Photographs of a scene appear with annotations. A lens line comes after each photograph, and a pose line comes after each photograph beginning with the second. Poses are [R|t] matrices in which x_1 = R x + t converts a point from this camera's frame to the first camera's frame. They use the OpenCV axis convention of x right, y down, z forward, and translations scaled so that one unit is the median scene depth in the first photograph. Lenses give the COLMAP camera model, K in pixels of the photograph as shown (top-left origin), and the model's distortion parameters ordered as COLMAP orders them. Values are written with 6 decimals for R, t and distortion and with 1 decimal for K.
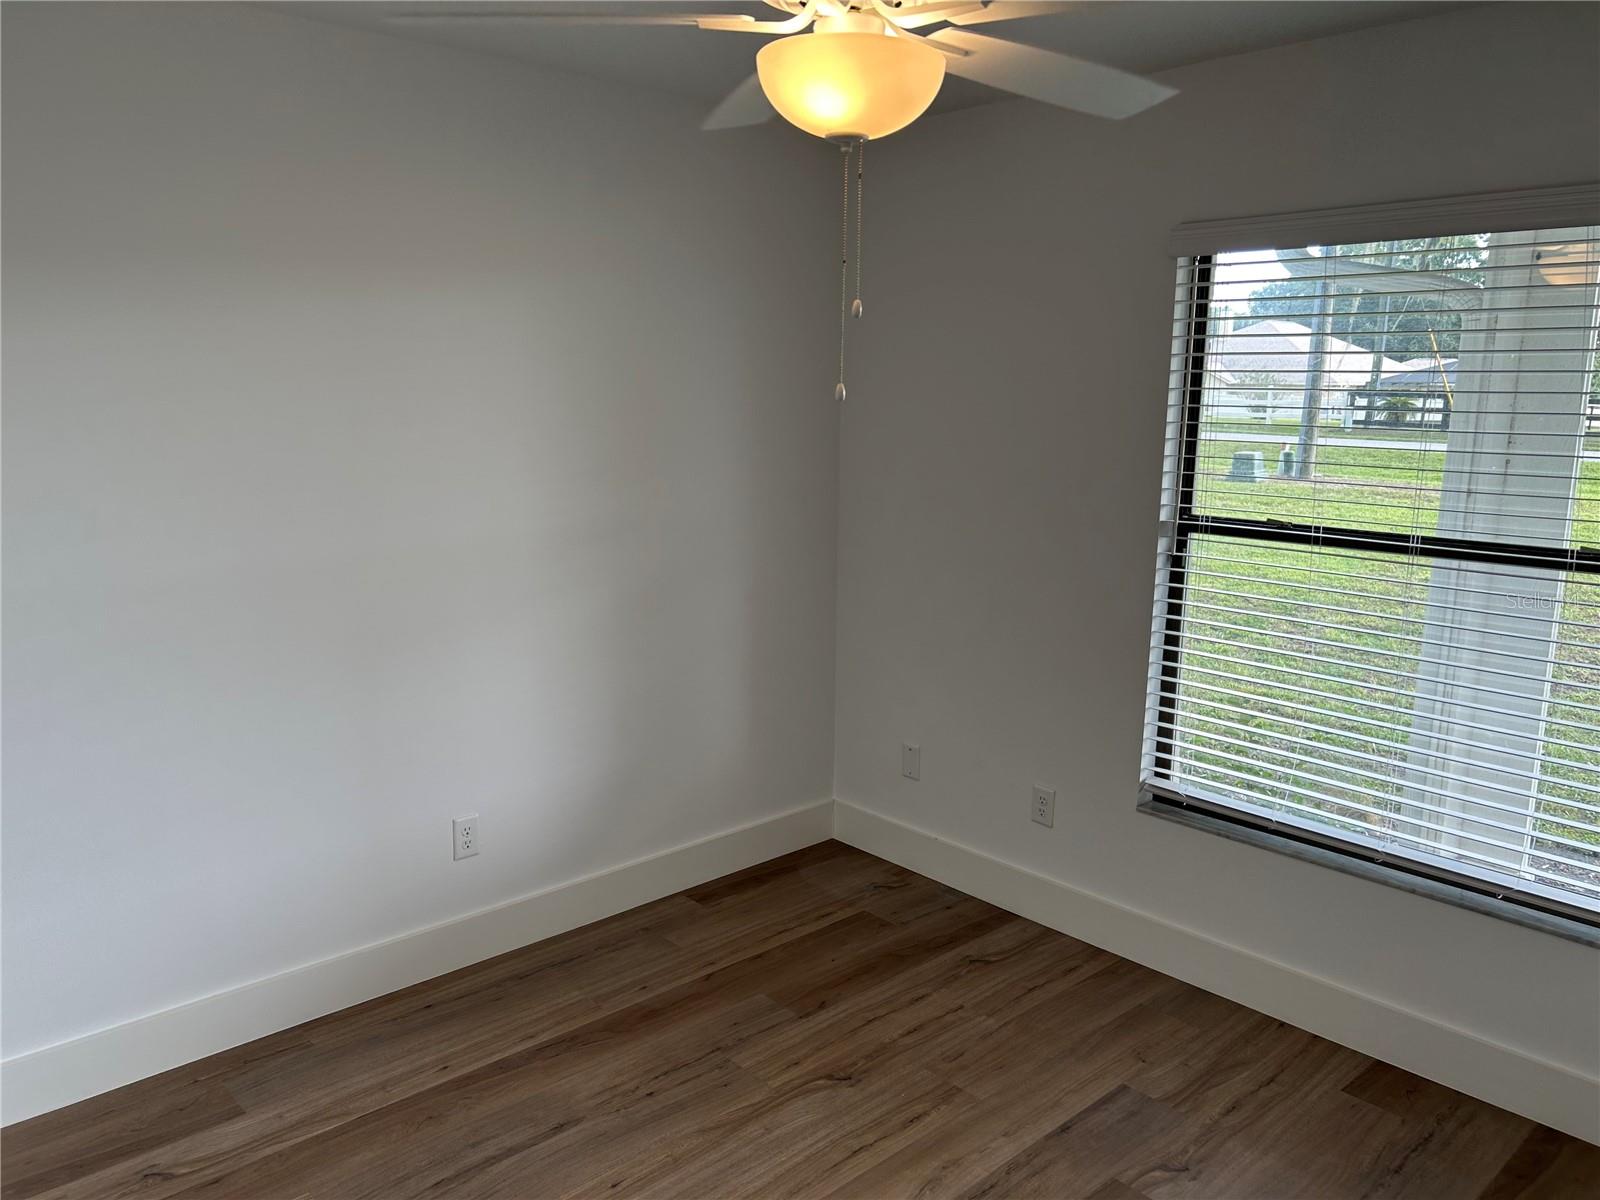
lens RADIAL K [[1203.0, 0, 796.8], [0, 1203.0, 598.2], [0, 0, 1]] dist [0.052583, -0.046321]
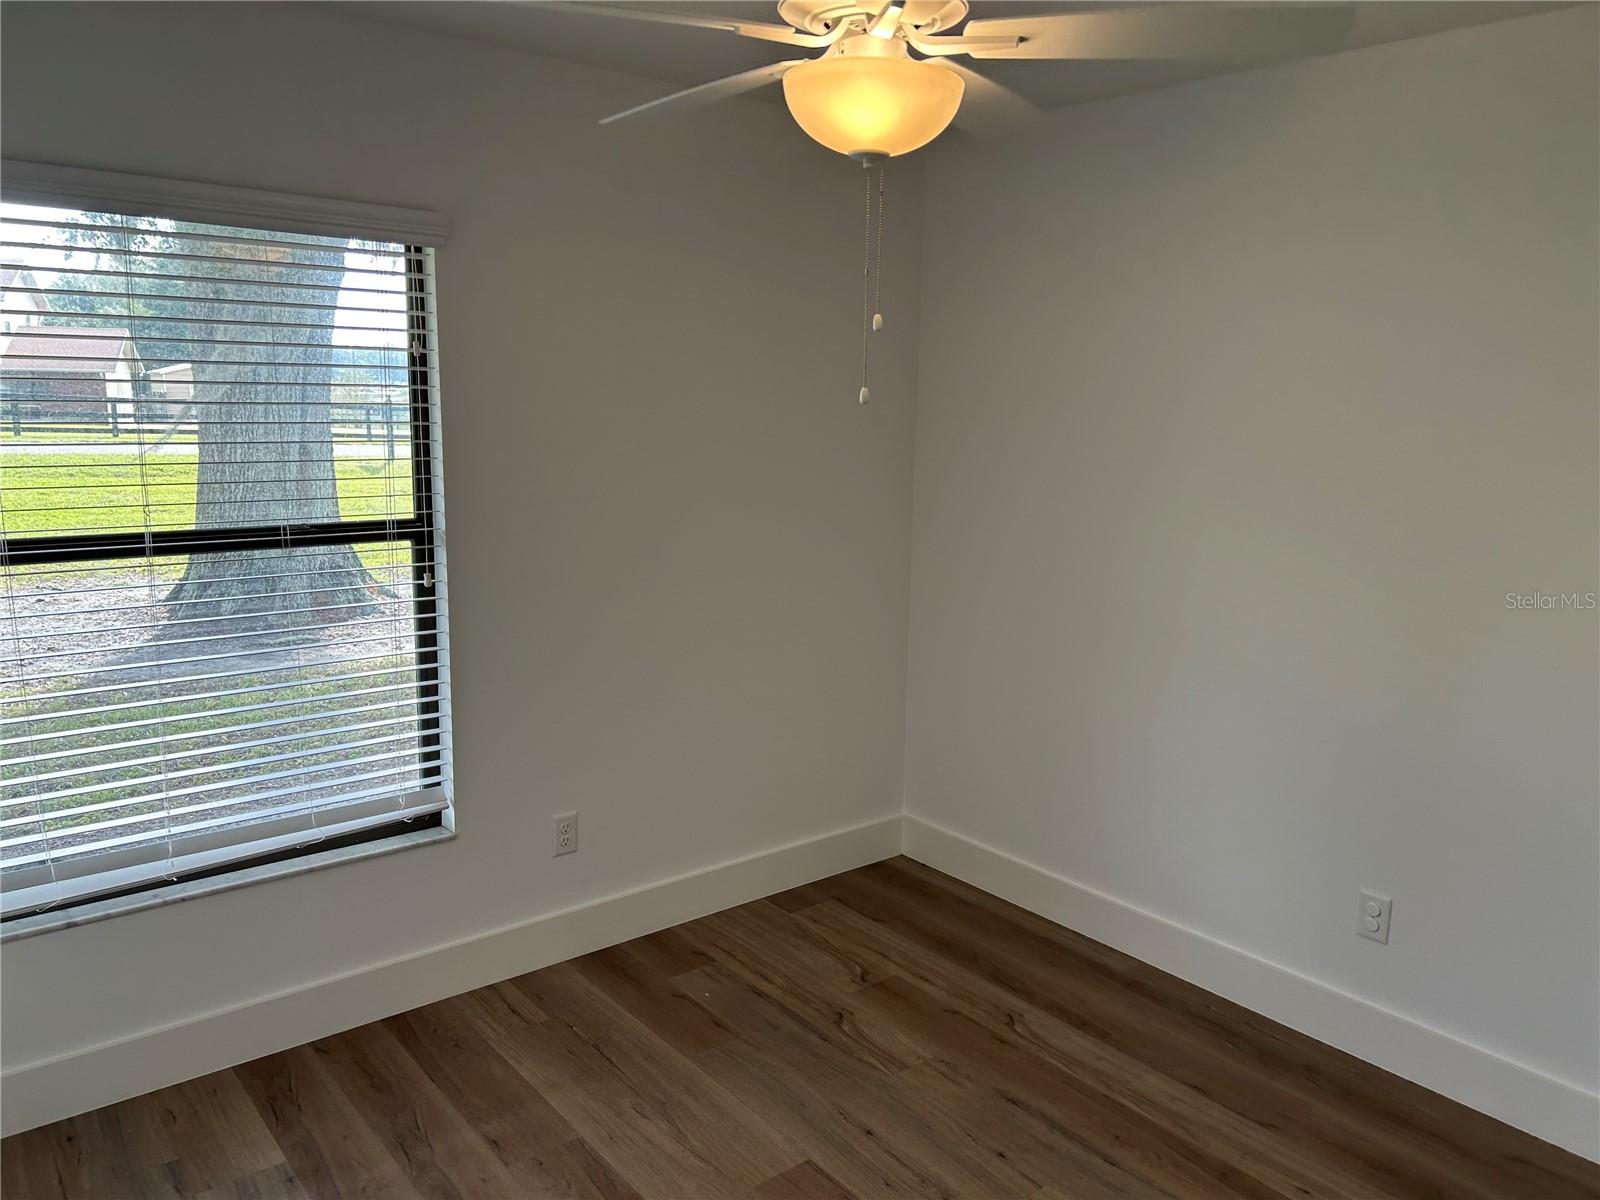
lens RADIAL K [[1203.0, 0, 805.9], [0, 1203.0, 608.7], [0, 0, 1]] dist [0.052583, -0.046321]
pose [[0.069047, -0.190881, 0.979182, -0.418462], [0.162569, 0.970557, 0.177736, -0.087431], [-0.984278, 0.146913, 0.098046, 0.452277]]
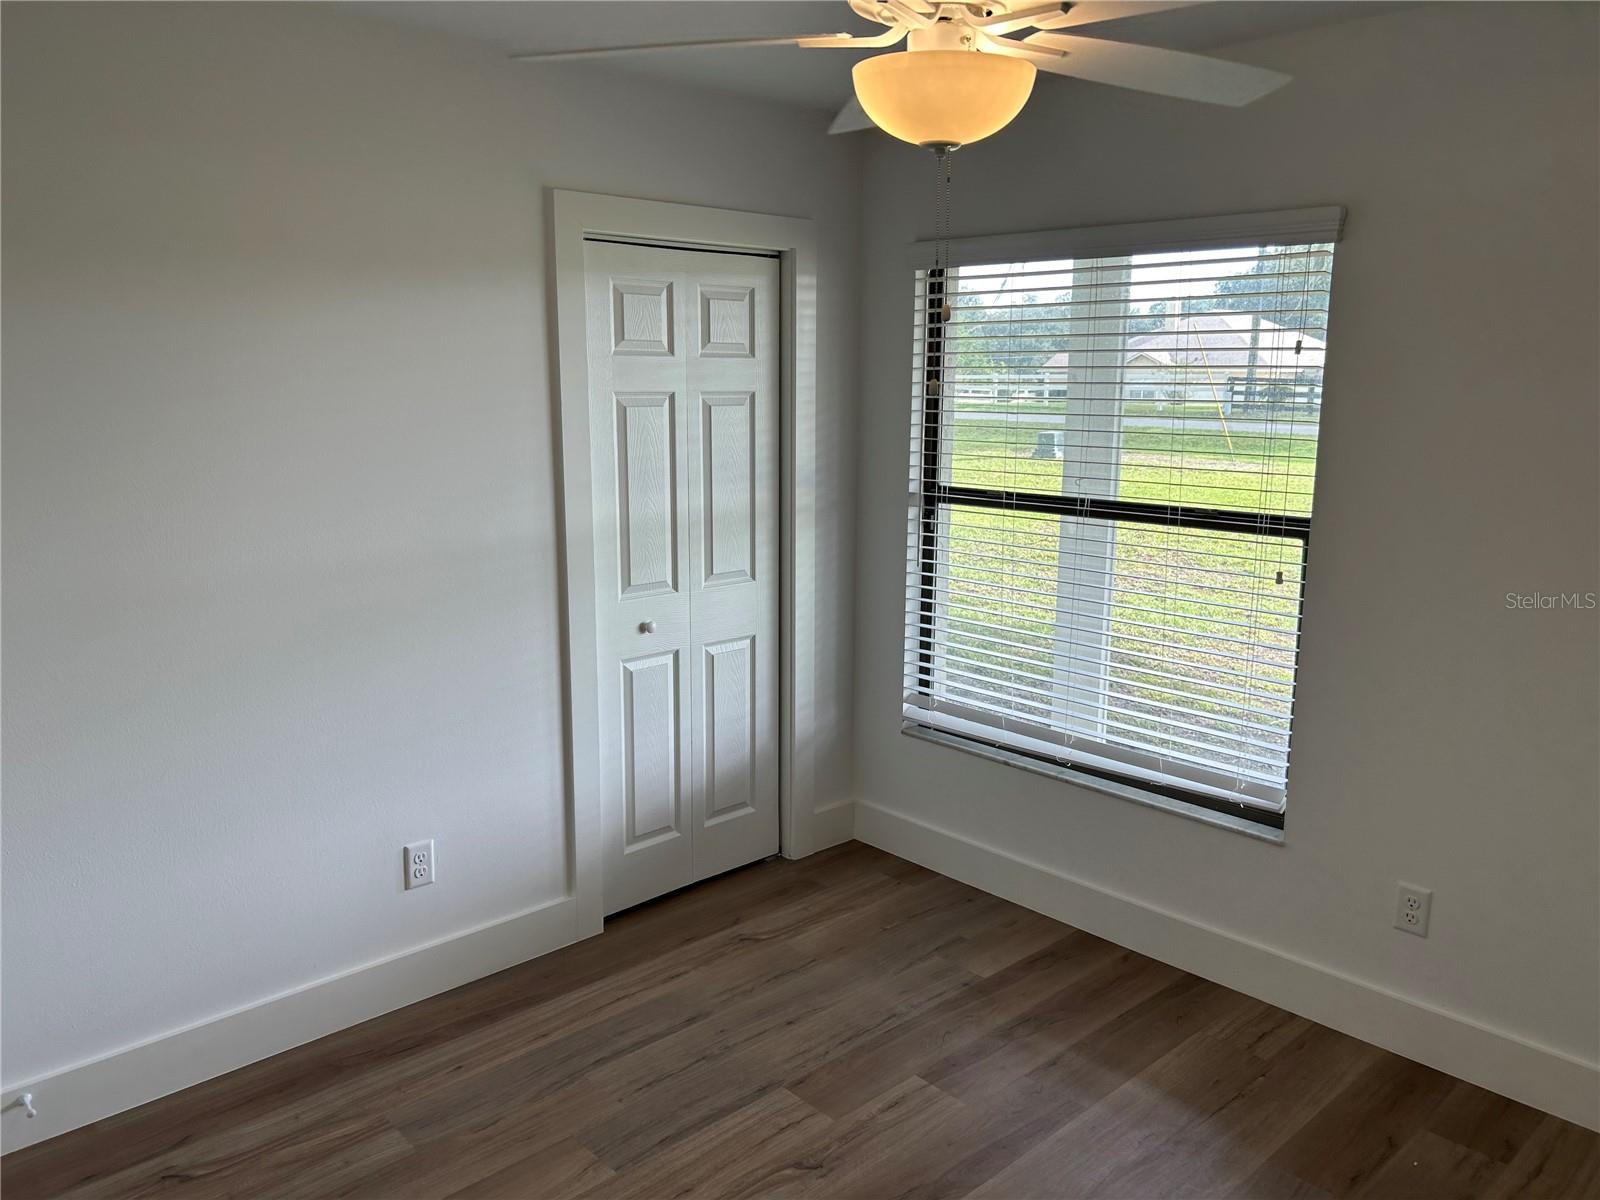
lens RADIAL K [[1203.0, 0, 813.7], [0, 1203.0, 613.9], [0, 0, 1]] dist [0.052583, -0.046321]
pose [[0.999958, -0.007128, 0.005717, 0.195514], [0.007048, 0.999878, 0.013916, 0.038471], [-0.005815, -0.013875, 0.999887, -0.192239]]
